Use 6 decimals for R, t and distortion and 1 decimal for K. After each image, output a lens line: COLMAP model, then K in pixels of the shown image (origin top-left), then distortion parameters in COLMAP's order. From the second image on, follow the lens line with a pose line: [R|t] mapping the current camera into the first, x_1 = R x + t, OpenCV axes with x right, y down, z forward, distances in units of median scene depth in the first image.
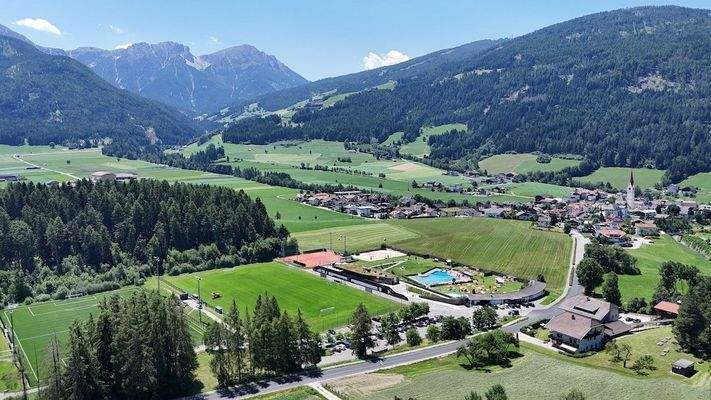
lens RADIAL K [[522.6, 0, 355.5], [0, 522.6, 197.9], [0, 0, 1]] dist [0.053776, -0.047575]
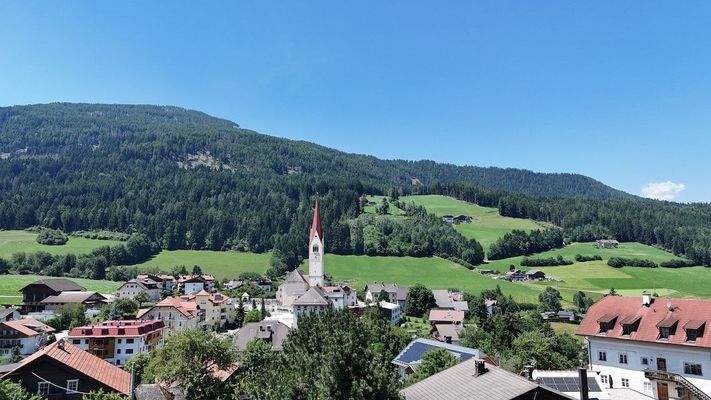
lens RADIAL K [[522.6, 0, 357.9], [0, 522.6, 196.1], [0, 0, 1]] dist [0.053776, -0.047575]
pose [[0.646057, 0.111744, 0.755066, 0.156723], [0.070919, 0.976159, -0.205145, 0.014141], [-0.759988, 0.186084, 0.622729, 0.448075]]
